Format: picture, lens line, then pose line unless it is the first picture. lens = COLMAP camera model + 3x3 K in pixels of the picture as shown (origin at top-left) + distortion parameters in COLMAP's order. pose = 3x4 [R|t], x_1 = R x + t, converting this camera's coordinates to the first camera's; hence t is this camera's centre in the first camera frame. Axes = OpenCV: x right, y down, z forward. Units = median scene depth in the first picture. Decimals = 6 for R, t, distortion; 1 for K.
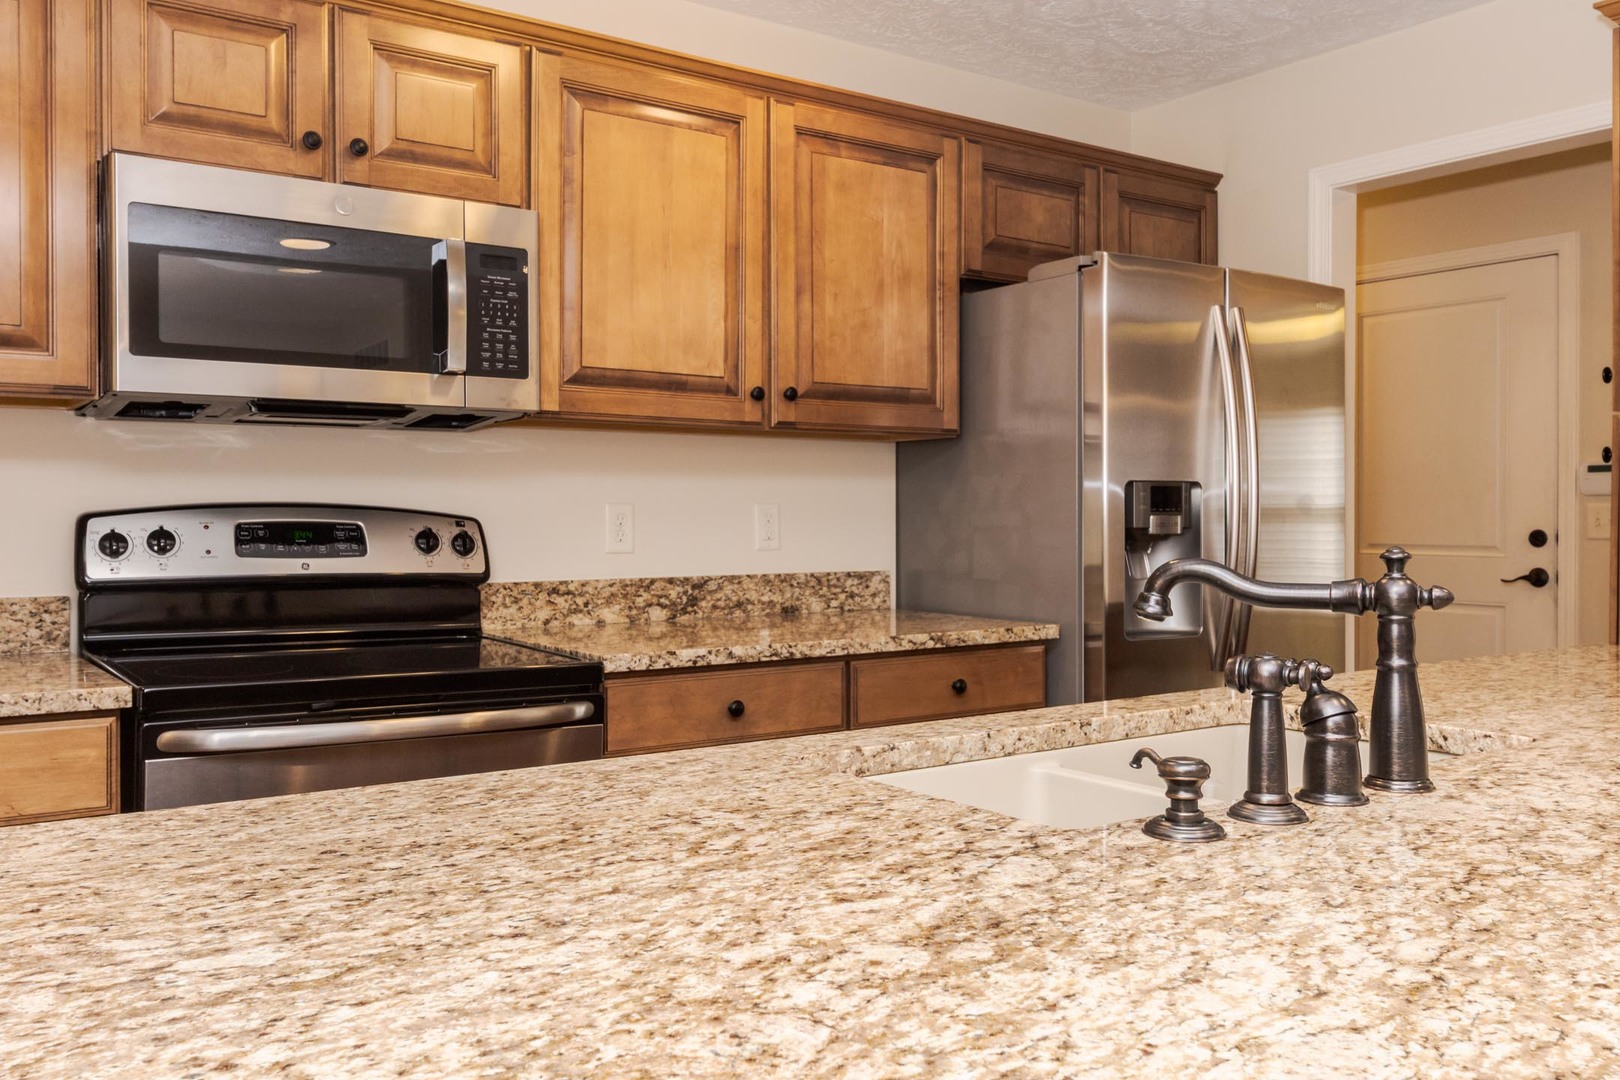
lens RADIAL K [[1354.9, 0, 807.3], [0, 1354.9, 530.1], [0, 0, 1]] dist [0.001476, -0.007972]
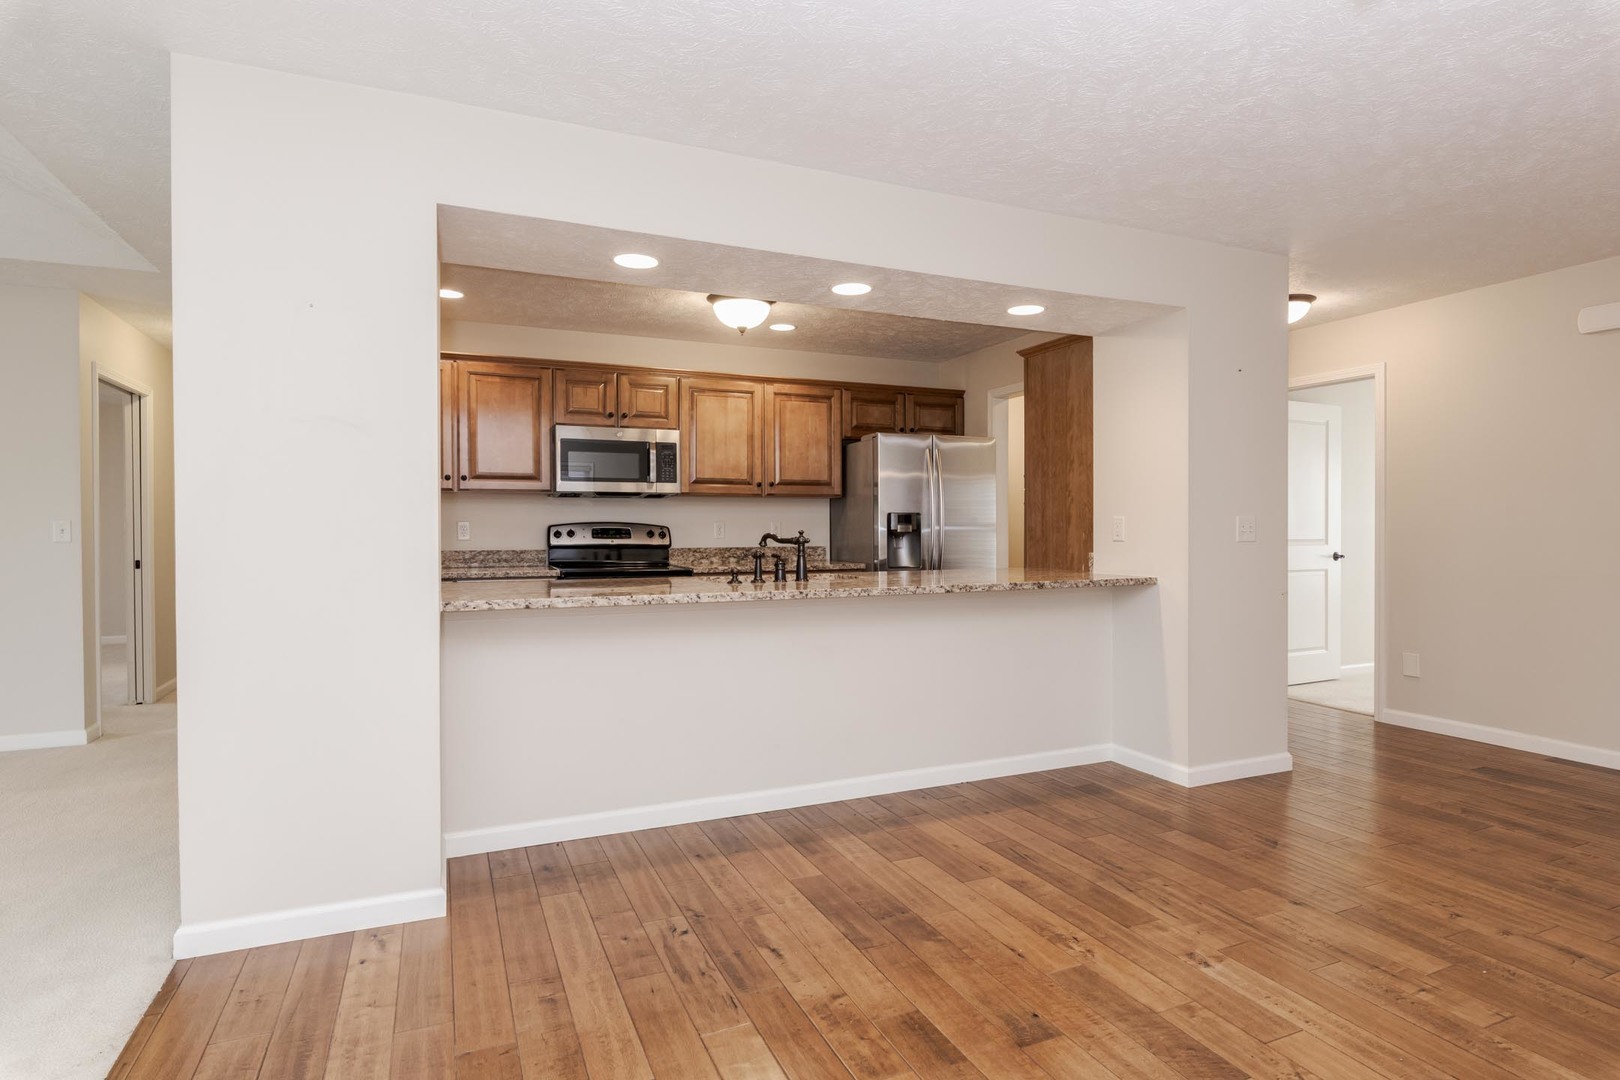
lens RADIAL K [[840.7, 0, 809.2], [0, 840.7, 541.8], [0, 0, 1]] dist [-0.017579, 0.001611]
pose [[0.978757, -0.000236, -0.205024, 0.453613], [0.000894, 0.999995, 0.003116, 0.019395], [0.205023, -0.003233, 0.978752, -0.787544]]
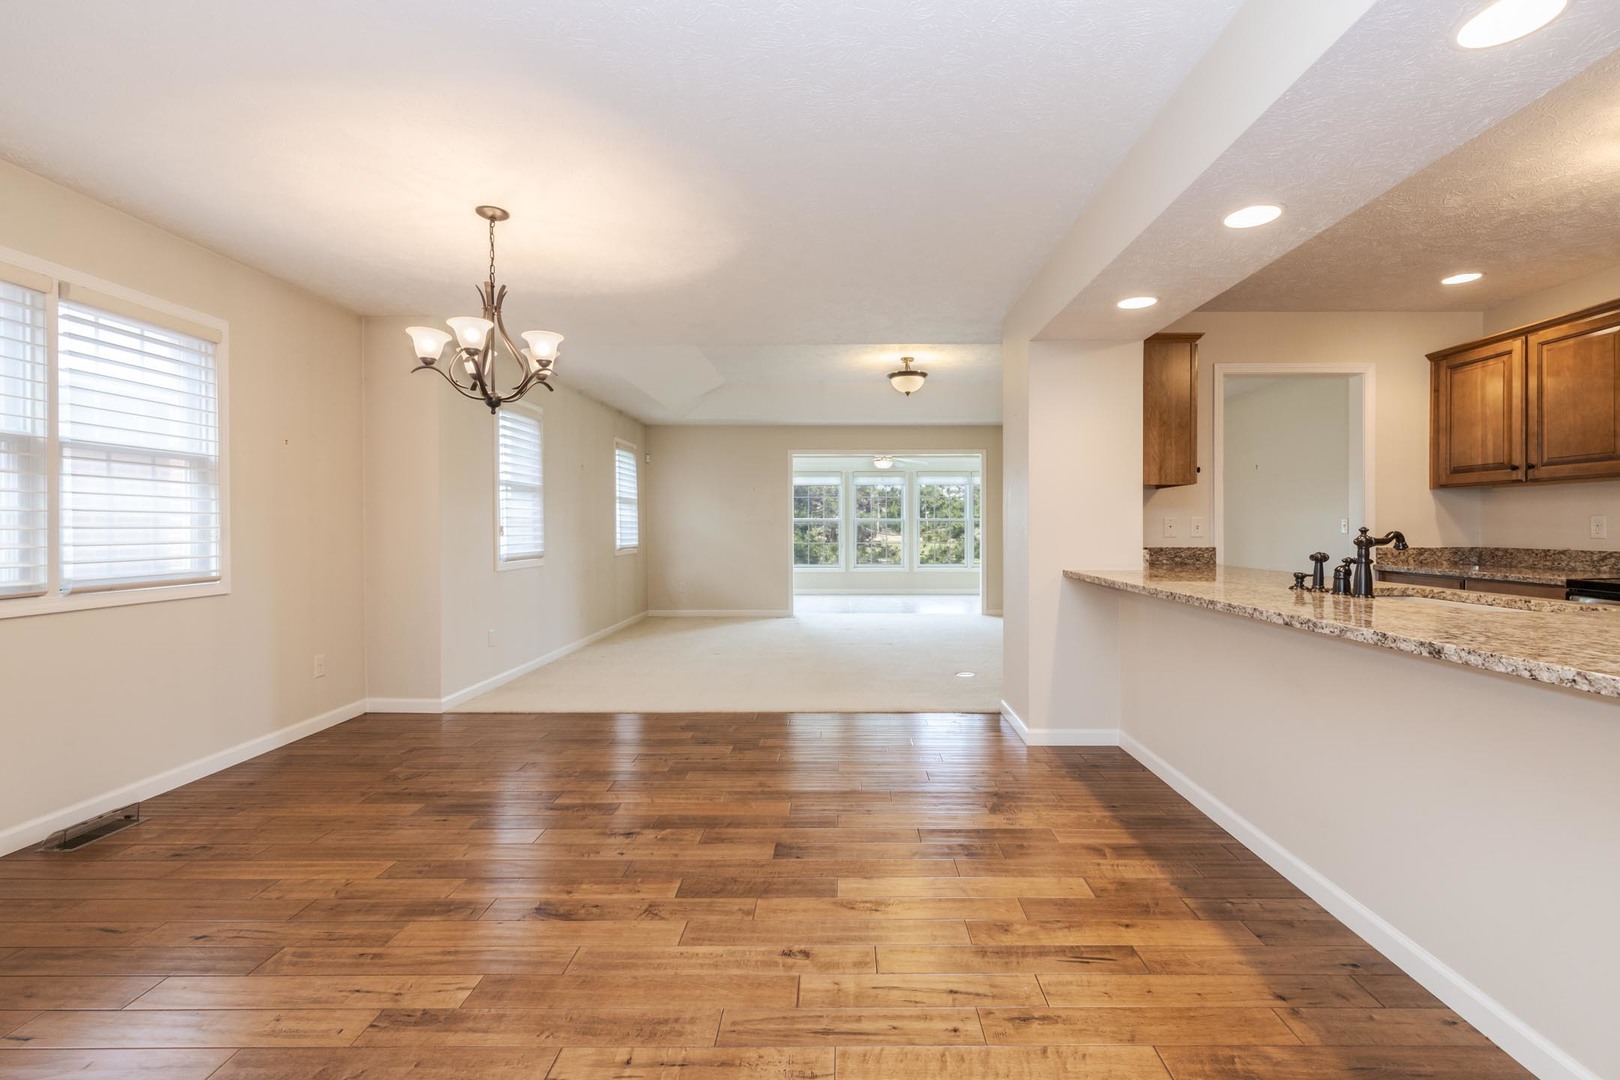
lens RADIAL K [[705.4, 0, 824.8], [0, 705.4, 529.7], [0, 0, 1]] dist [0.002083, -0.001676]
pose [[-0.589159, 0.005165, -0.808001, 1.139746], [-0.008356, 0.999887, 0.012484, 0.003939], [0.807974, 0.014107, -0.589049, 0.404344]]
